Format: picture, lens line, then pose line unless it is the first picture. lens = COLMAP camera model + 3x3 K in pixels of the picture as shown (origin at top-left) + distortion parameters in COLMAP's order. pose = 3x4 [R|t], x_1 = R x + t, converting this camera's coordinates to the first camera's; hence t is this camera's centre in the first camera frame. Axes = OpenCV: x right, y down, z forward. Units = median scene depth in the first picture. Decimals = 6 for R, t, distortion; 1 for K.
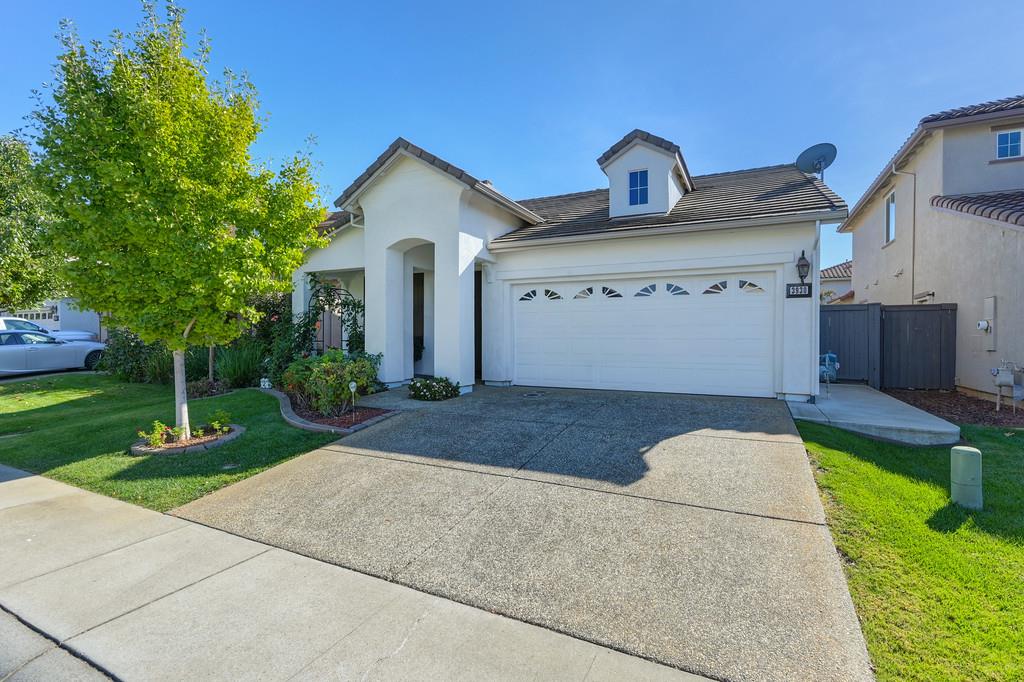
lens RADIAL K [[466.5, 0, 515.8], [0, 466.5, 344.7], [0, 0, 1]] dist [0.001067, -0.000351]
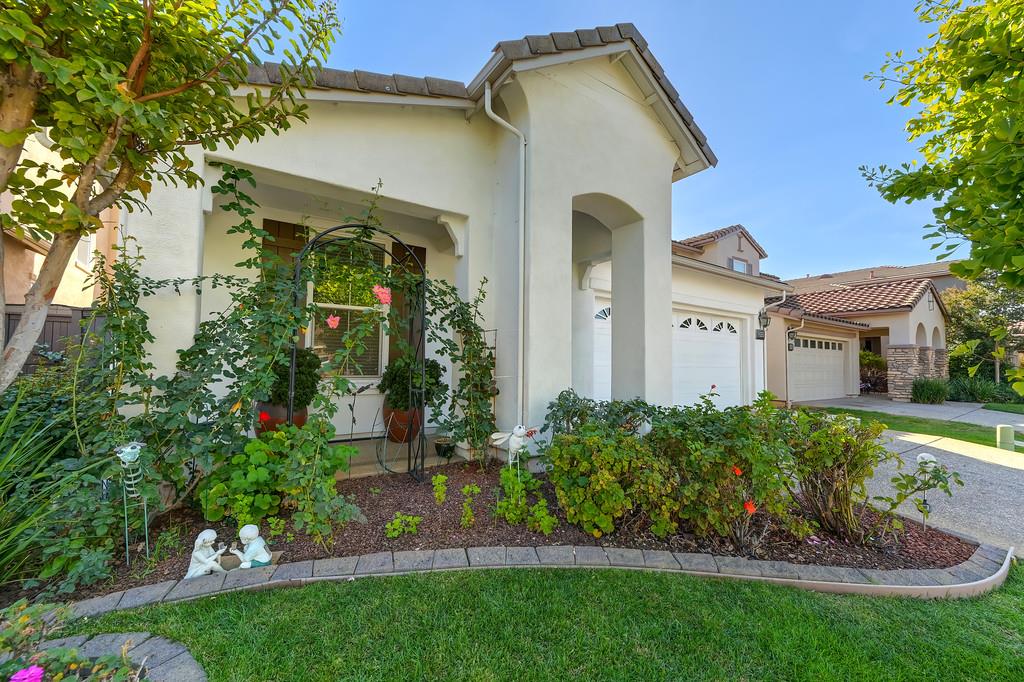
lens RADIAL K [[395.8, 0, 512.1], [0, 395.8, 348.2], [0, 0, 1]] dist [0.000338, 0.000306]
pose [[0.518626, 0.037453, 0.854181, -0.751064], [-0.001957, 0.999089, -0.042619, -0.016076], [-0.854999, 0.020432, 0.518227, 0.893393]]
